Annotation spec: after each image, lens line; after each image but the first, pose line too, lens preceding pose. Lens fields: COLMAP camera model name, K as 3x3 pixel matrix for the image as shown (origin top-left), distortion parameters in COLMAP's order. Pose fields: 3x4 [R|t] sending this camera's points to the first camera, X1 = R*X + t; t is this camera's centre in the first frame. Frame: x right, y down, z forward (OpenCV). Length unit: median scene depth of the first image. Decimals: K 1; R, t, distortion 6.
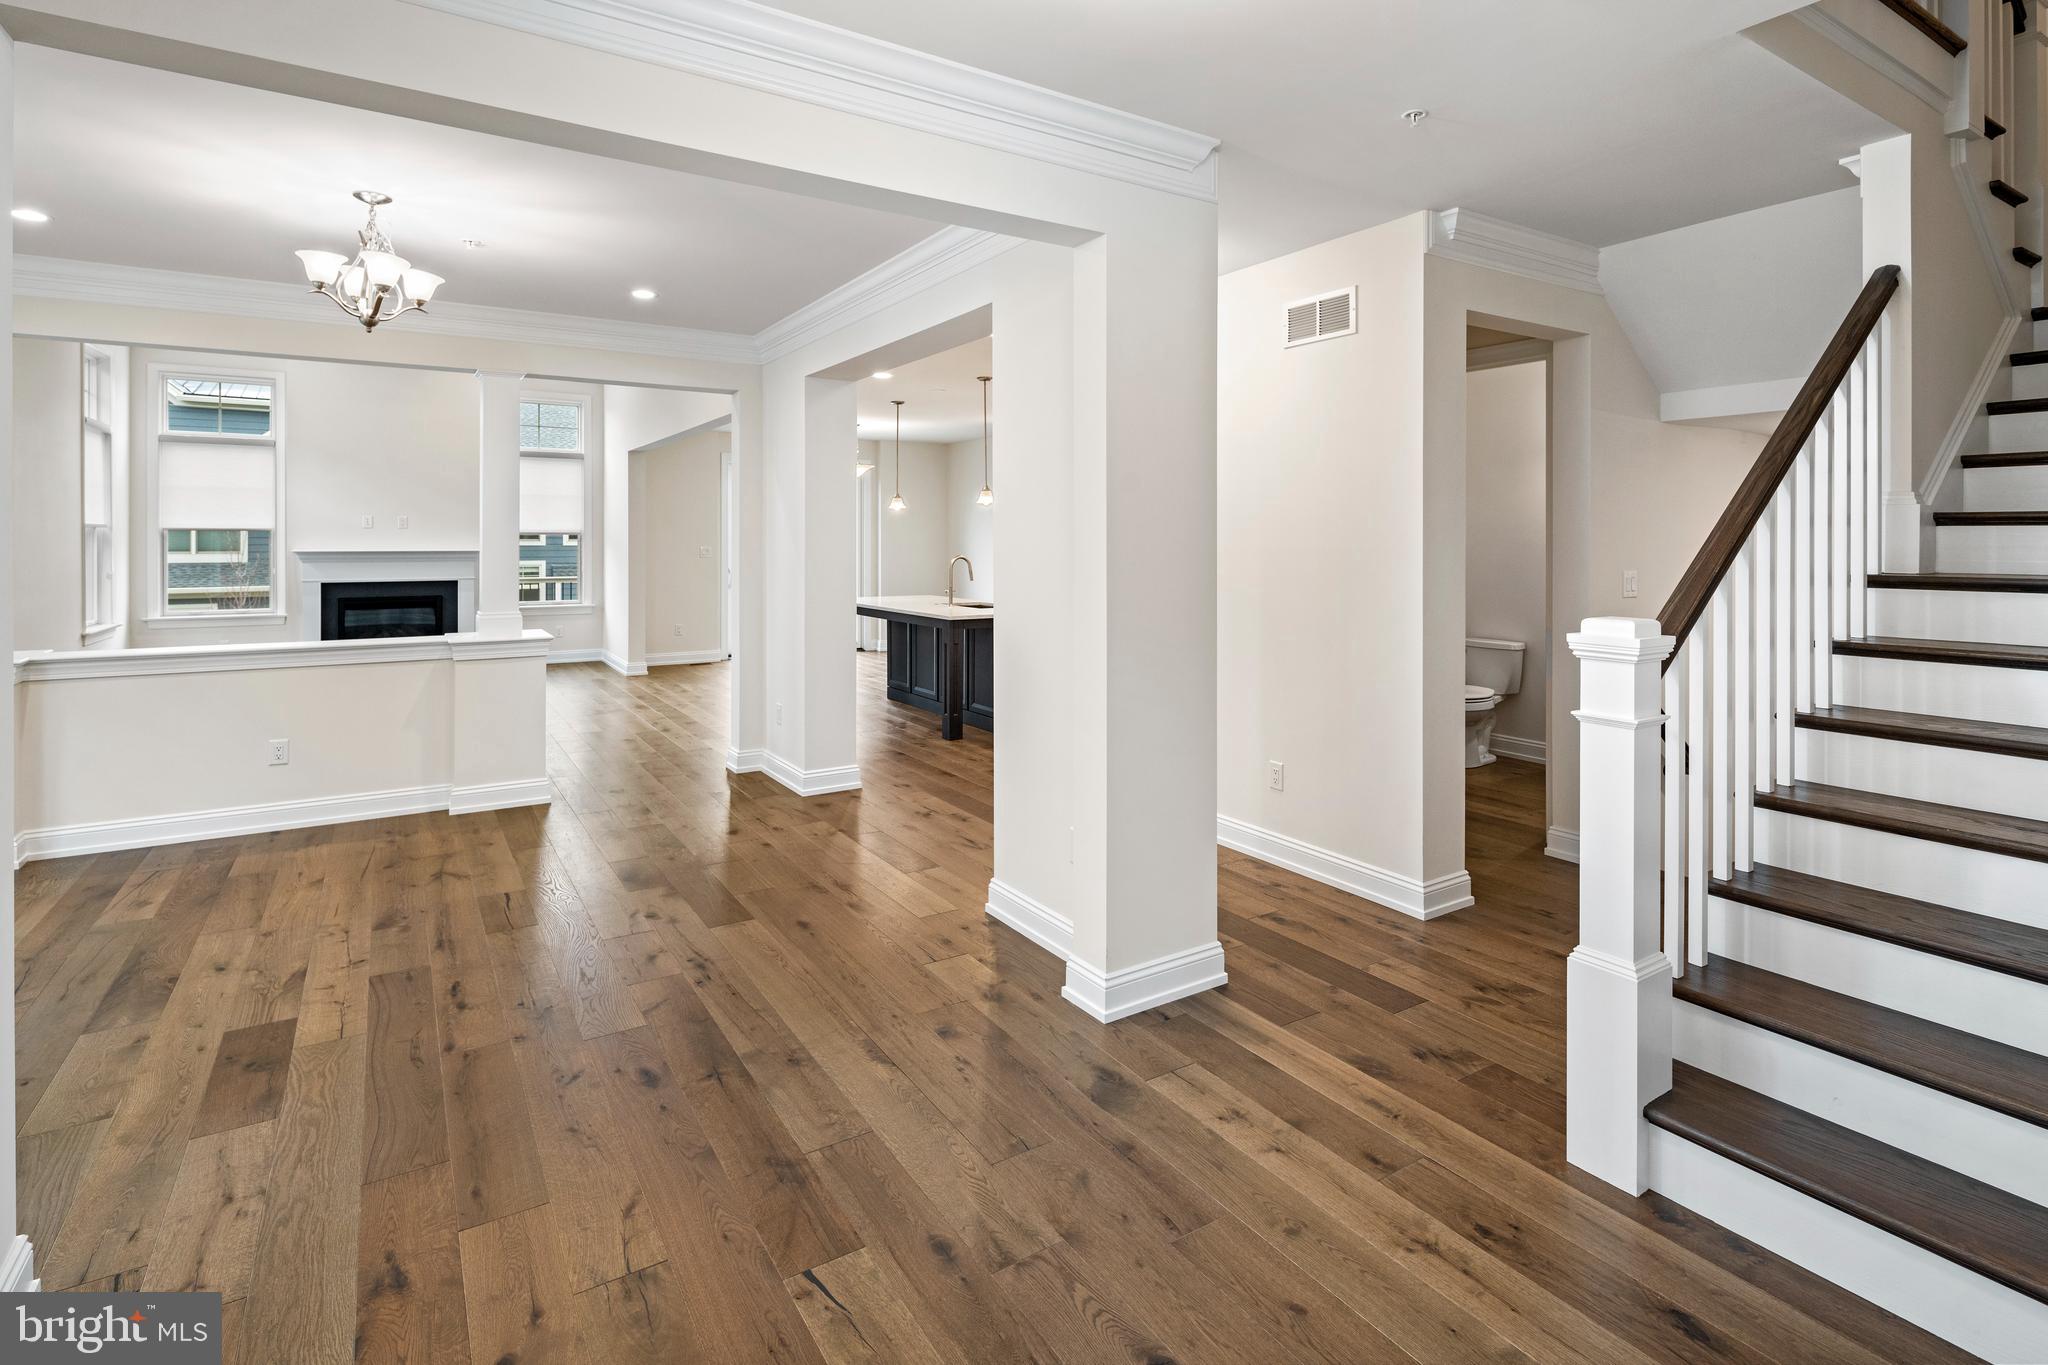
lens RADIAL K [[1006.7, 0, 1030.3], [0, 1006.7, 544.5], [0, 0, 1]] dist [0.007773, -0.006565]
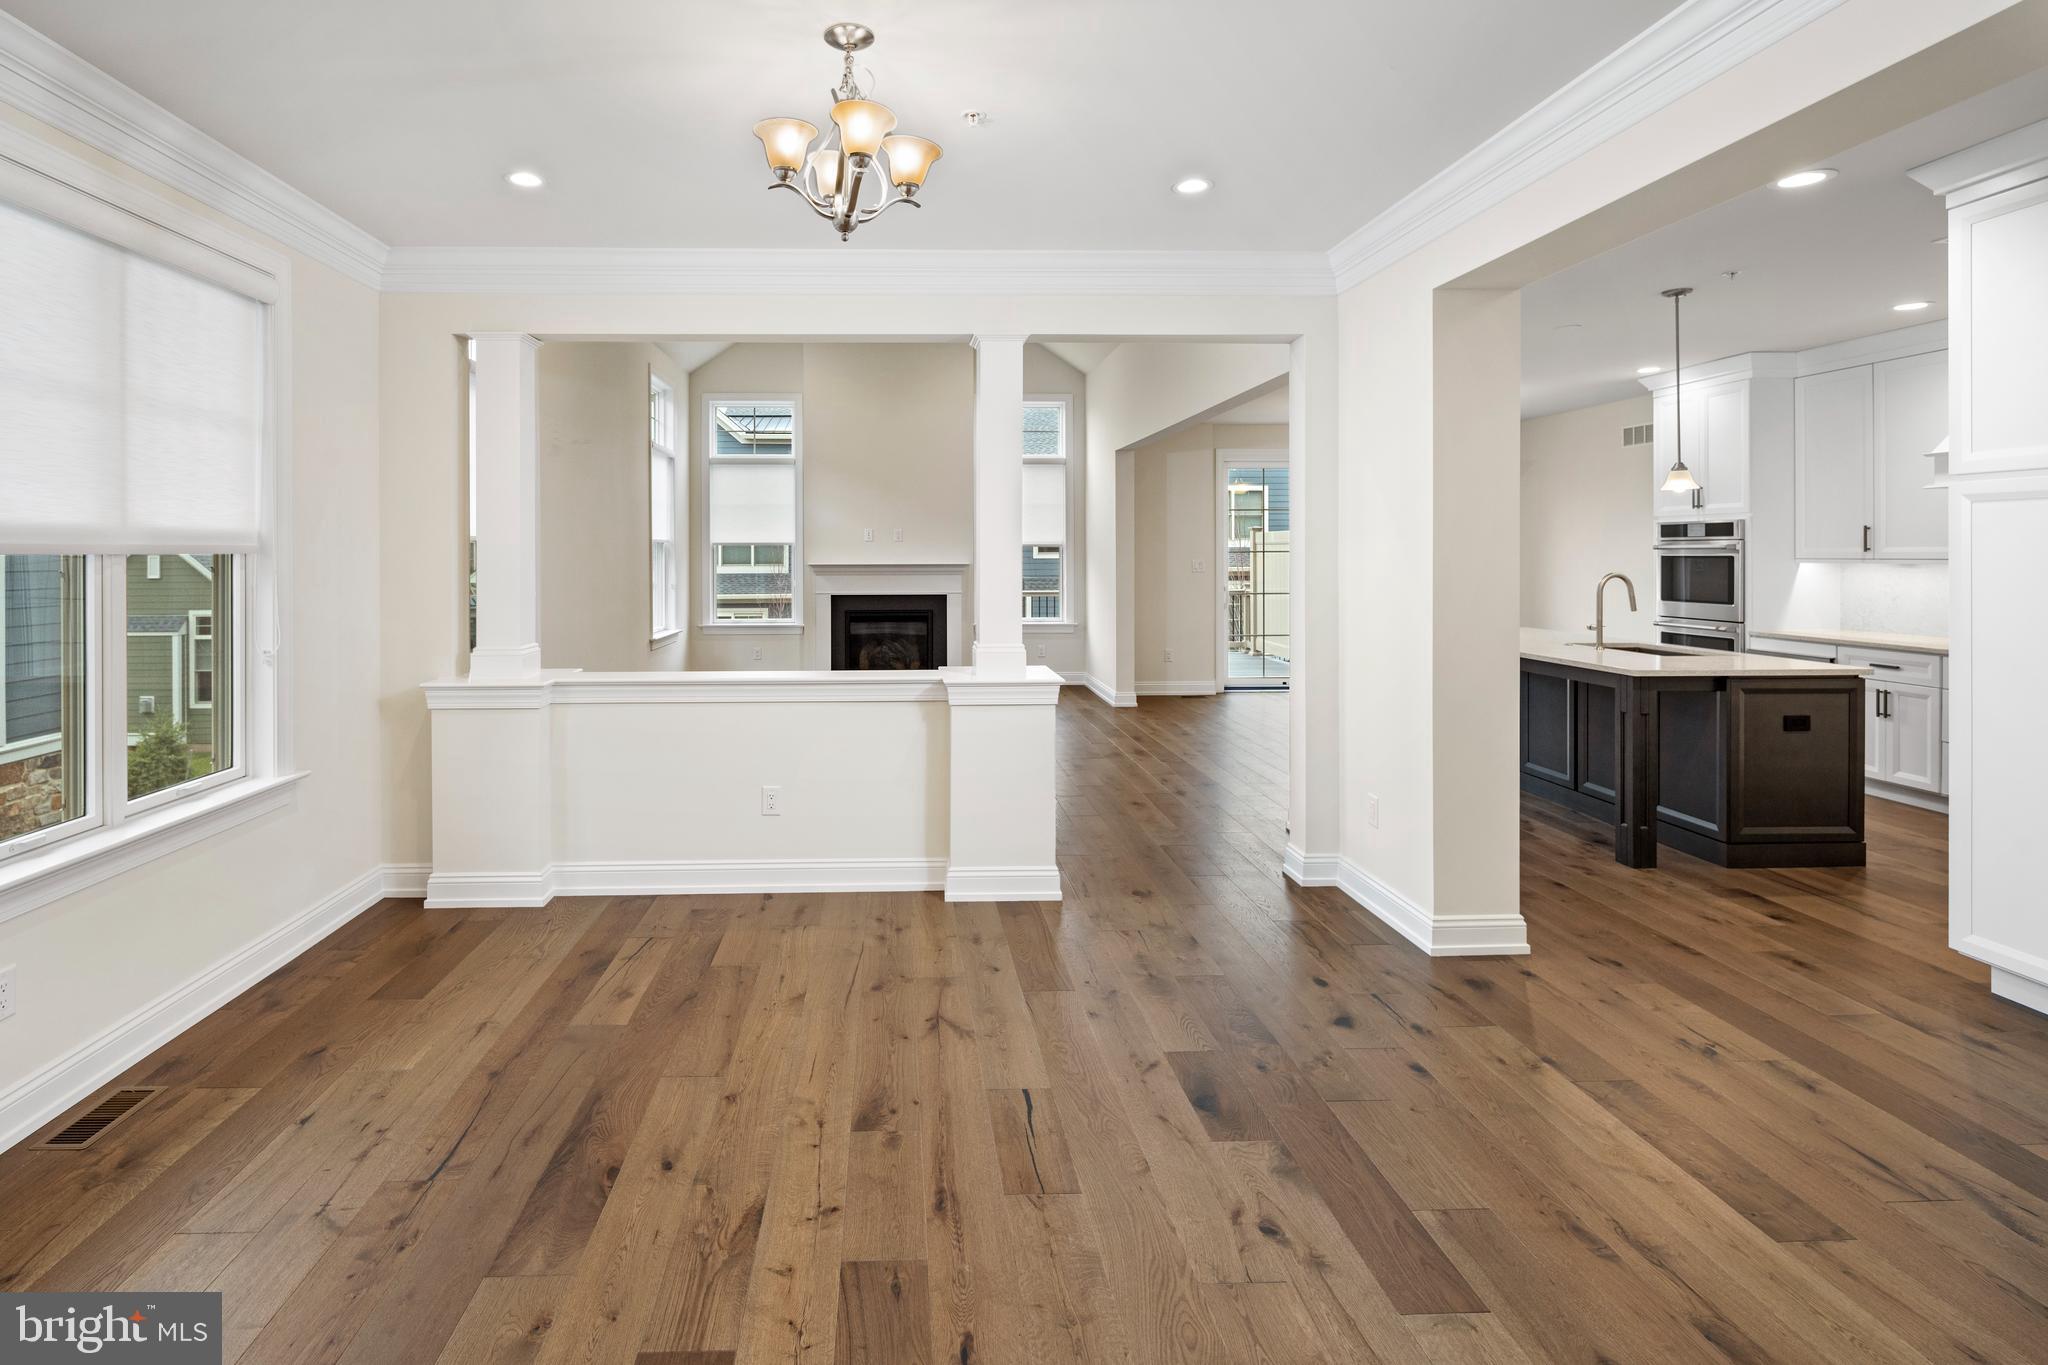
lens RADIAL K [[1006.7, 0, 966.2], [0, 1006.7, 553.9], [0, 0, 1]] dist [0.007773, -0.006565]
pose [[0.881448, -0.003948, -0.472264, -0.201555], [0.002624, 0.999991, -0.003463, -0.000031], [0.472274, 0.001814, 0.881450, 0.335696]]
